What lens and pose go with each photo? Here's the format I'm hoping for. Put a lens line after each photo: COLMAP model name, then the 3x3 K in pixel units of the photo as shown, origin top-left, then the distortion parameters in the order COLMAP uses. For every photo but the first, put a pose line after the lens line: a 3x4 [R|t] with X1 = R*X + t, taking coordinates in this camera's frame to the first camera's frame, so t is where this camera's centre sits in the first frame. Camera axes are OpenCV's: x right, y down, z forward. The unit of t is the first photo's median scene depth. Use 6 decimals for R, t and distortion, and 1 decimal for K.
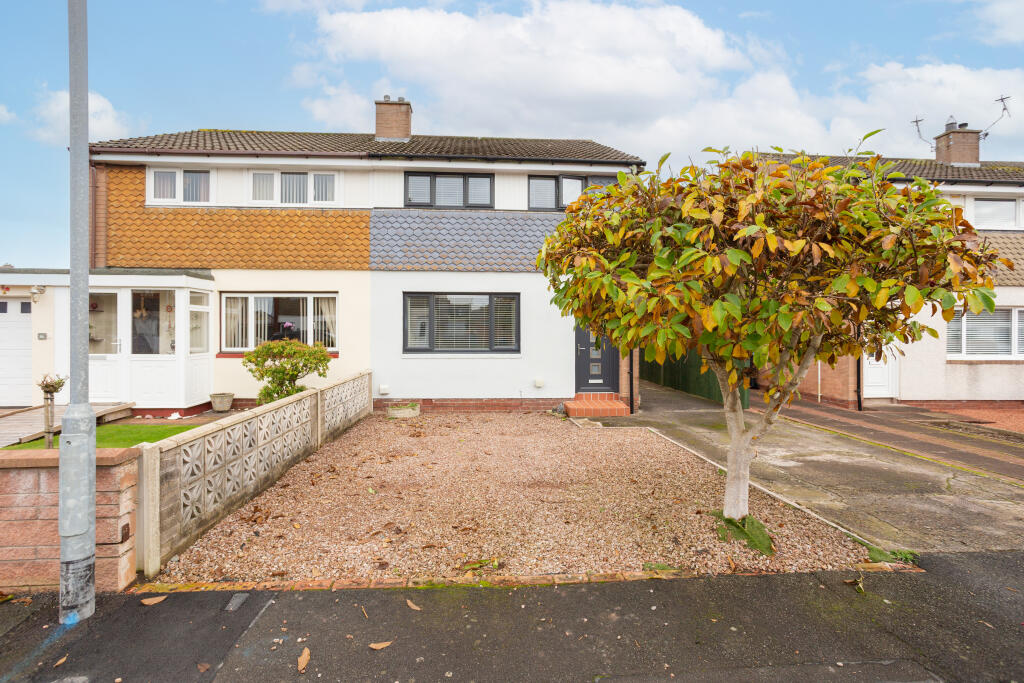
lens RADIAL K [[496.1, 0, 502.9], [0, 496.1, 343.2], [0, 0, 1]] dist [-0.051351, 0.030048]
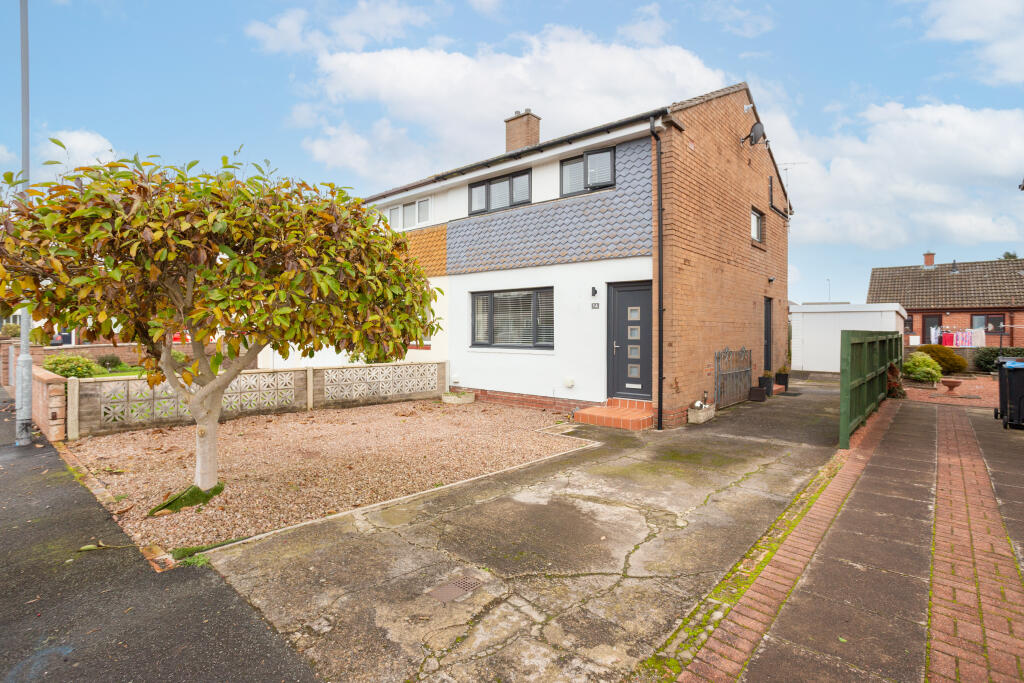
lens RADIAL K [[496.1, 0, 502.9], [0, 496.1, 343.2], [0, 0, 1]] dist [-0.051351, 0.030048]
pose [[0.706620, 0.016754, -0.707394, 0.653288], [-0.019036, 0.999808, 0.004664, 0.004971], [0.707337, 0.010171, 0.706804, 0.265415]]
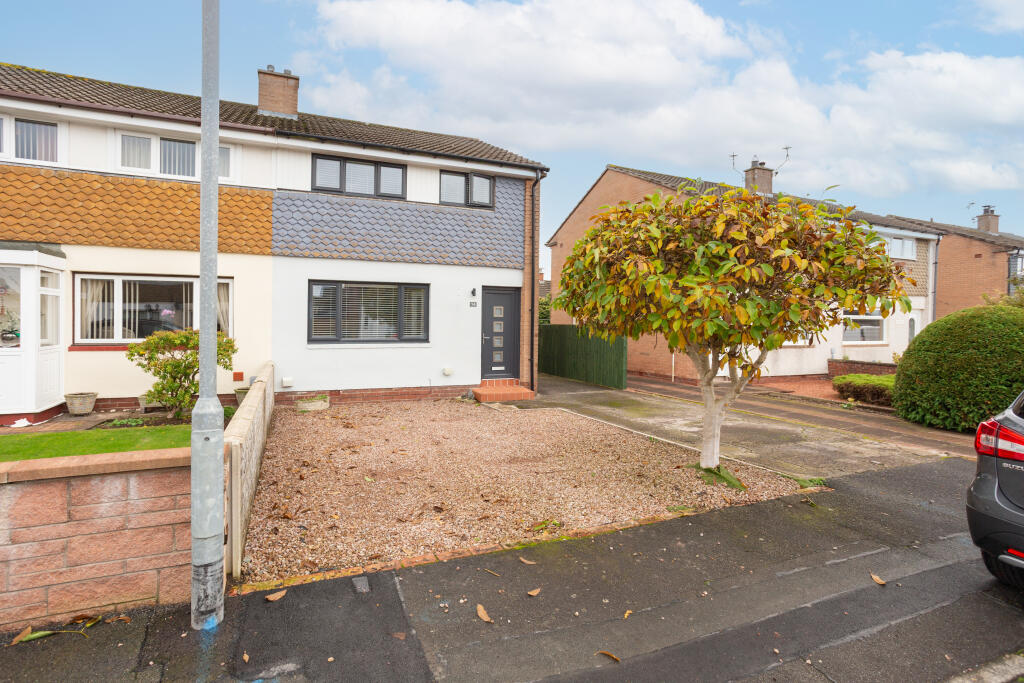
lens RADIAL K [[489.6, 0, 508.9], [0, 489.6, 340.6], [0, 0, 1]] dist [-0.050171, 0.028444]
pose [[0.949244, -0.006153, 0.314481, -0.134204], [0.001313, 0.999877, 0.015601, 0.000286], [-0.314538, -0.014397, 0.949136, -0.013604]]
